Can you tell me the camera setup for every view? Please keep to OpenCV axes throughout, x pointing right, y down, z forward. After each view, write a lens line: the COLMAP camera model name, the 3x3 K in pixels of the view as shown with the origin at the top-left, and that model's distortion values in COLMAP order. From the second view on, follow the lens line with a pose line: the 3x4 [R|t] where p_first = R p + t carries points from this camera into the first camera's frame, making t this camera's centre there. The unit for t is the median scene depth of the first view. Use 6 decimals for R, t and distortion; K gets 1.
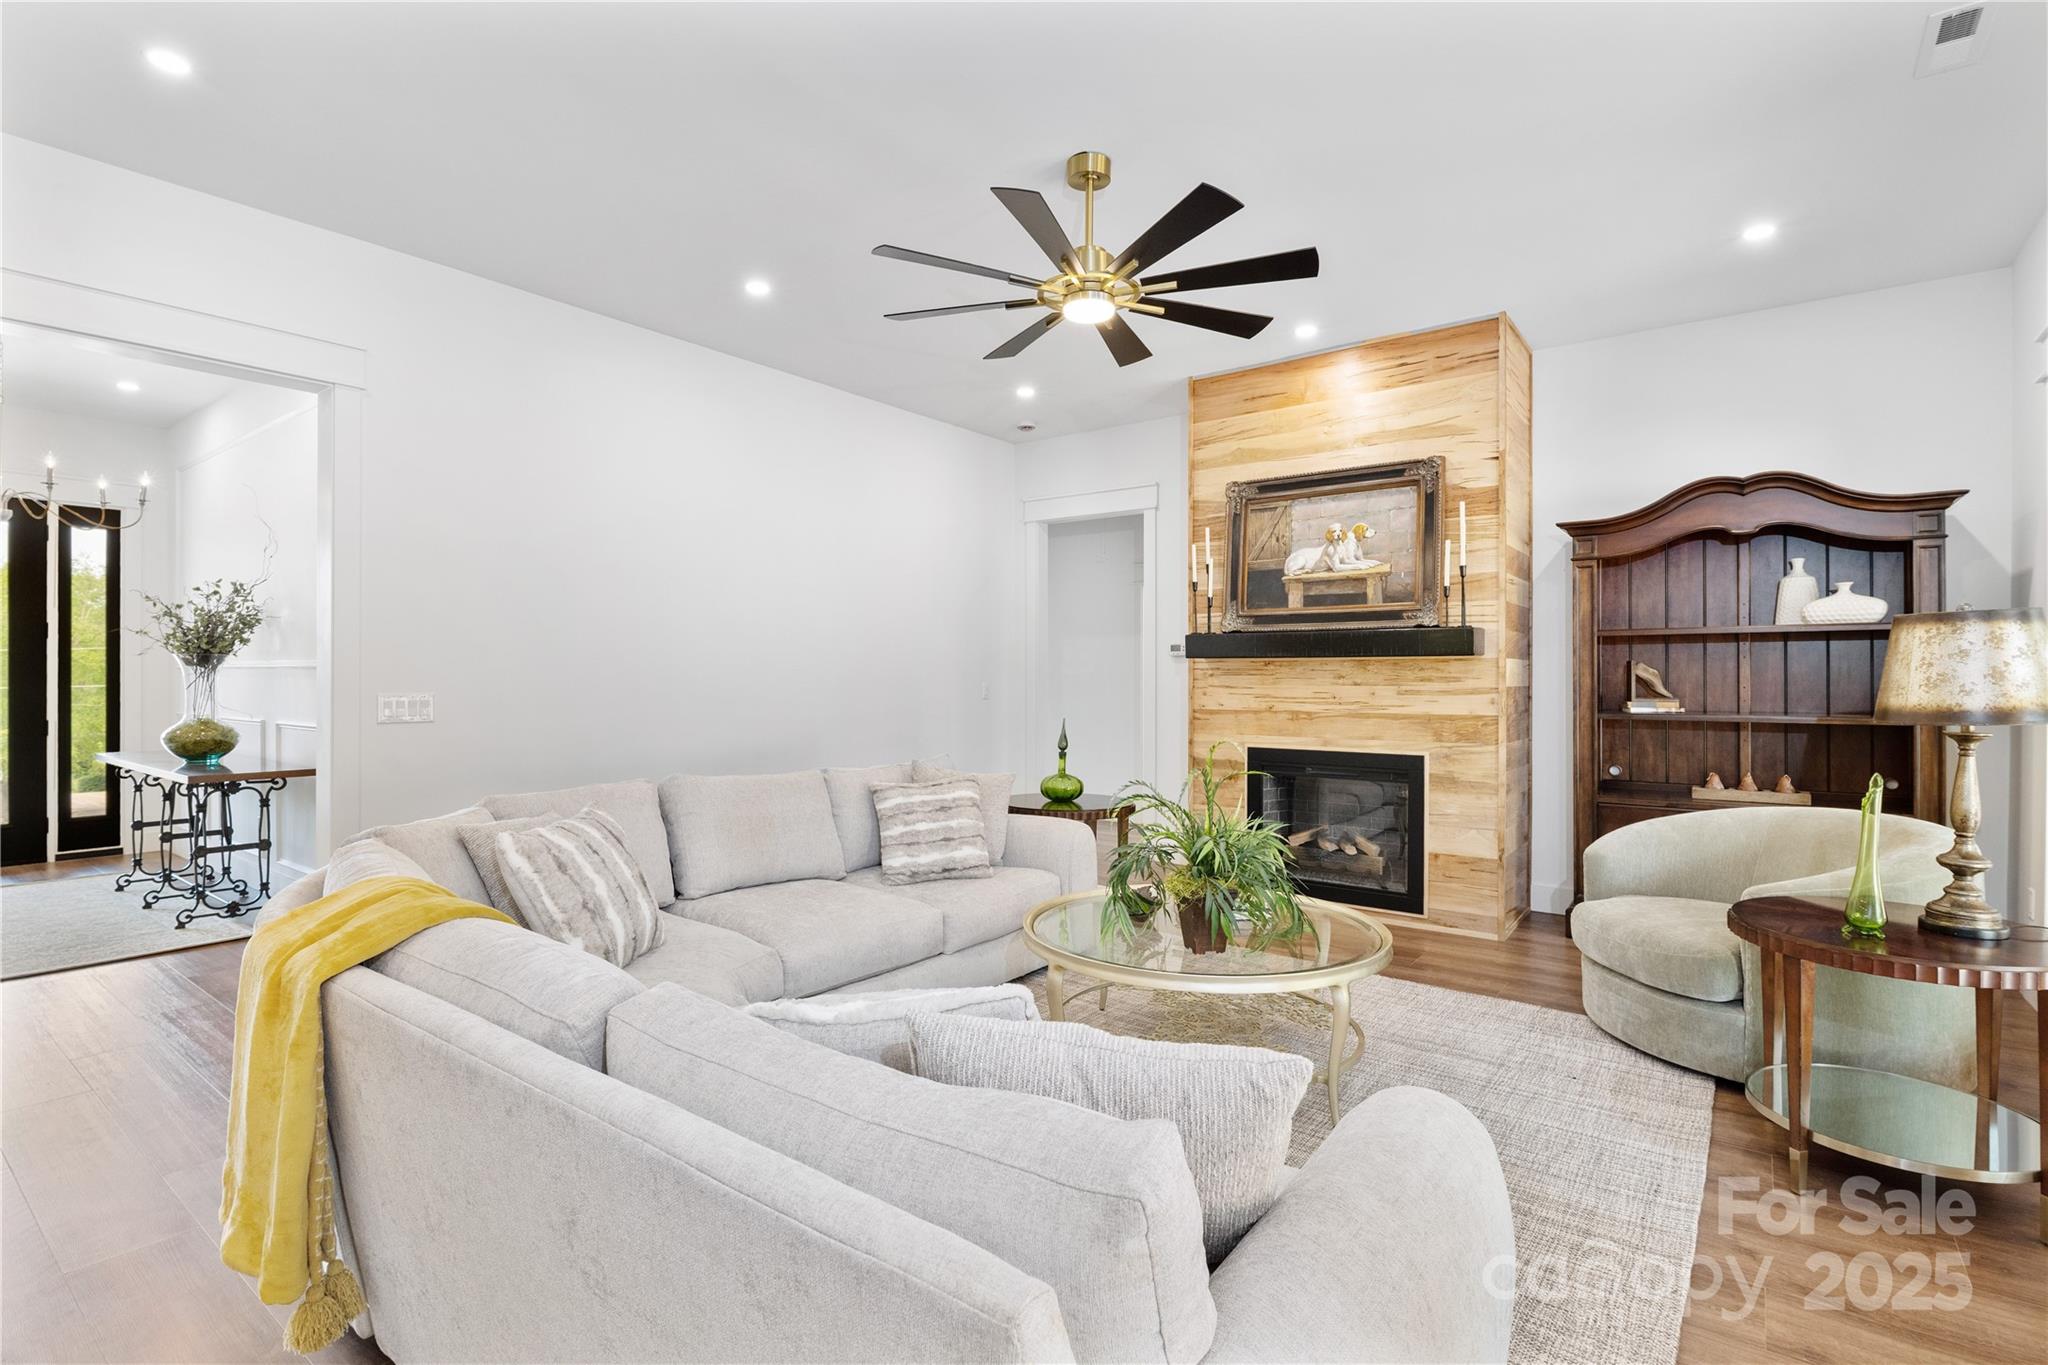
lens RADIAL K [[965.9, 0, 1045.9], [0, 965.9, 655.1], [0, 0, 1]] dist [-0.002792, -0.008161]
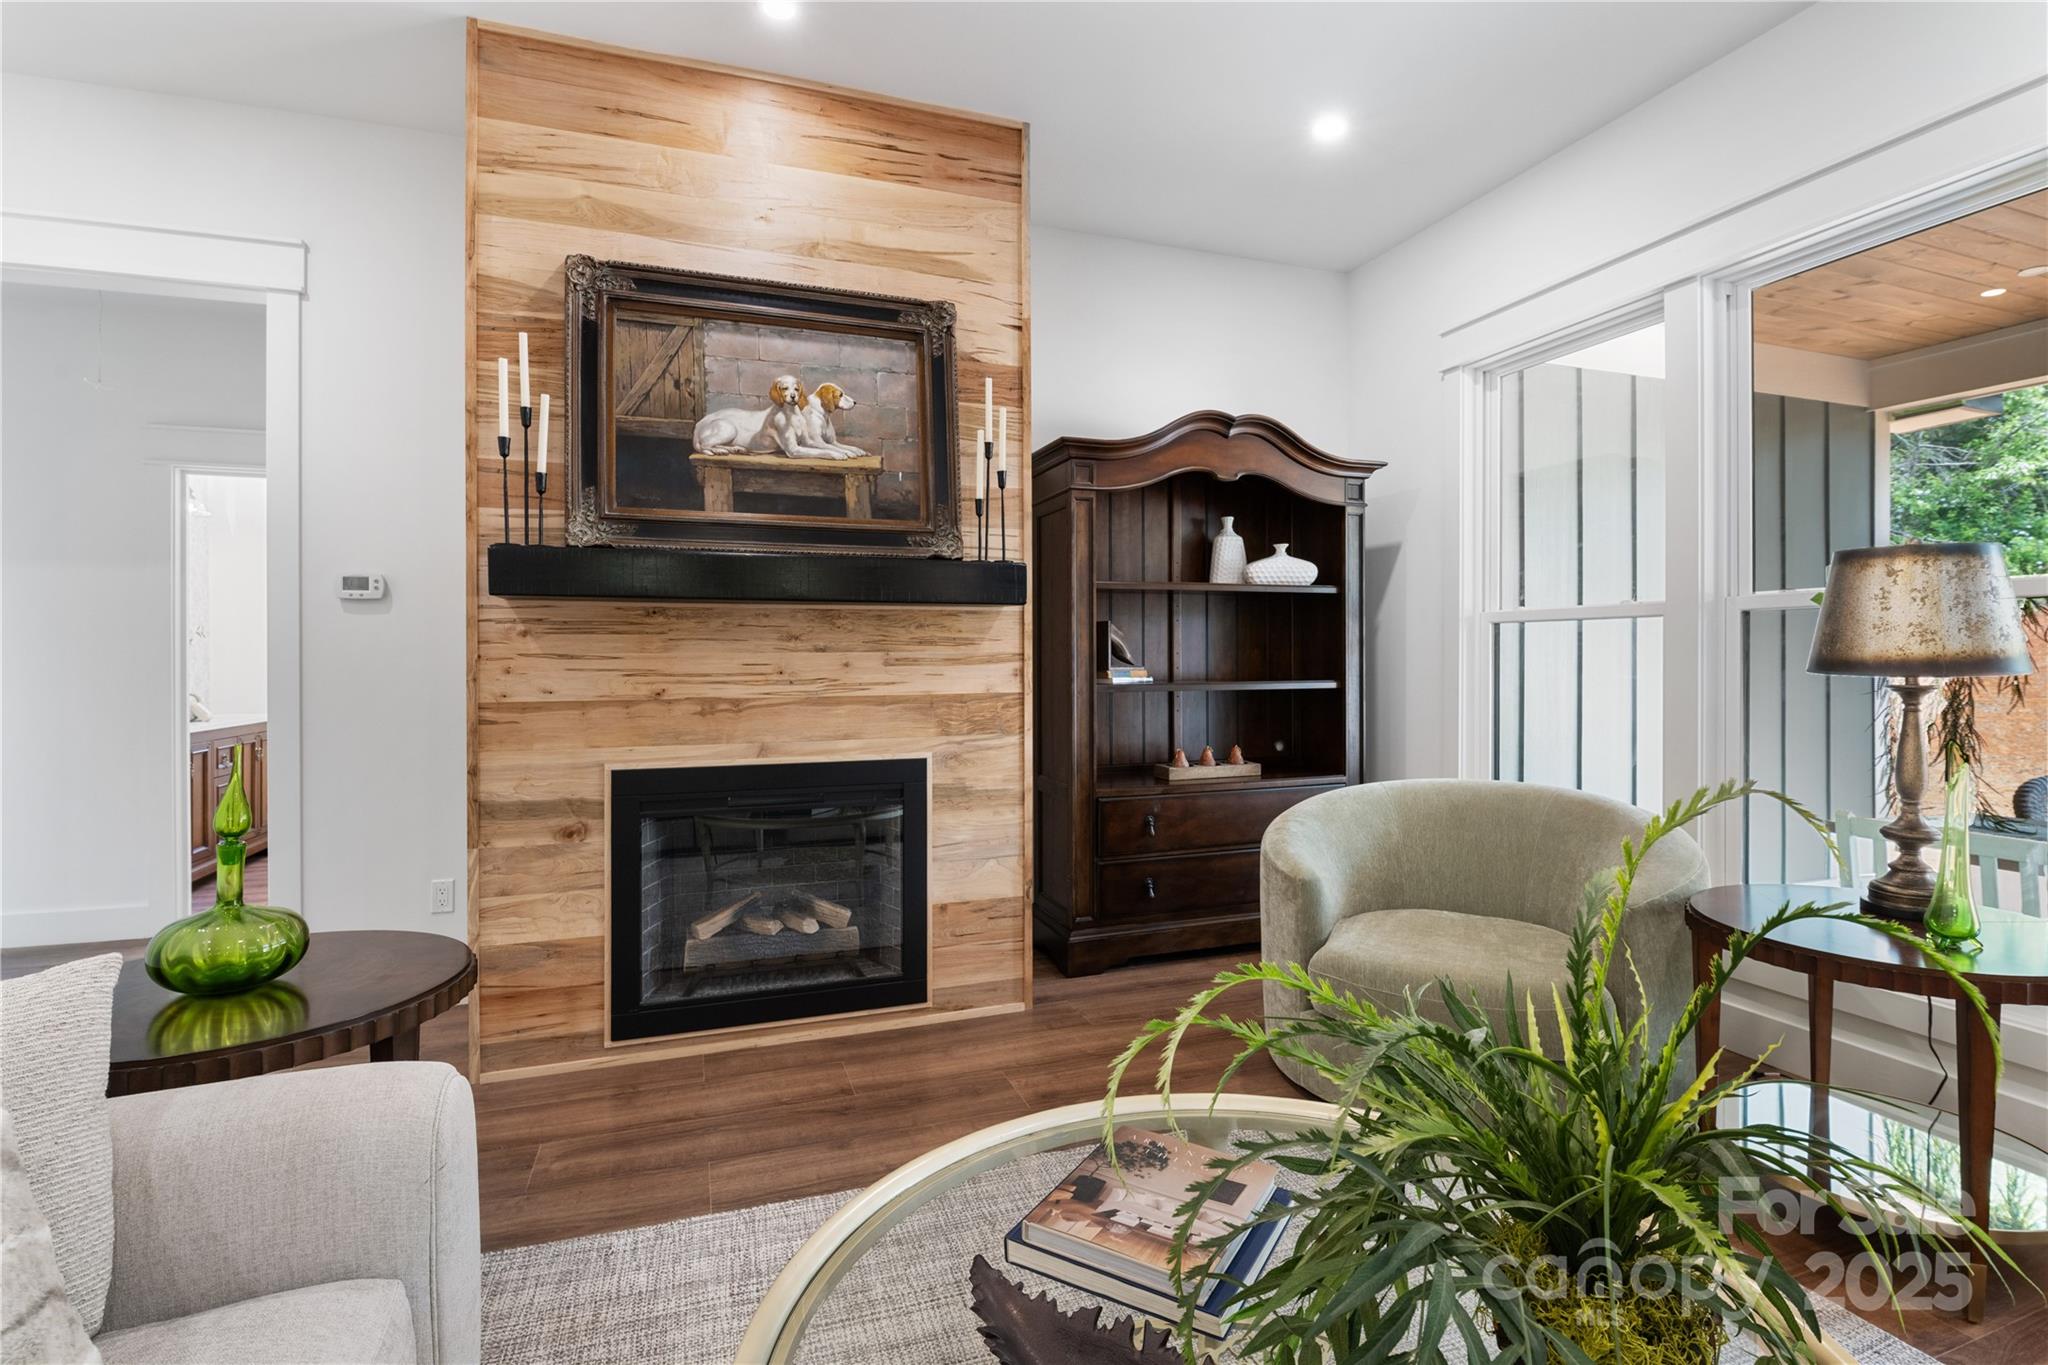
lens RADIAL K [[965.9, 0, 1045.9], [0, 965.9, 655.1], [0, 0, 1]] dist [-0.002792, -0.008161]
pose [[0.559562, -0.001422, 0.828787, -0.100976], [-0.012740, 0.999866, 0.010317, 0.026027], [-0.828691, -0.016332, 0.559468, 0.554997]]
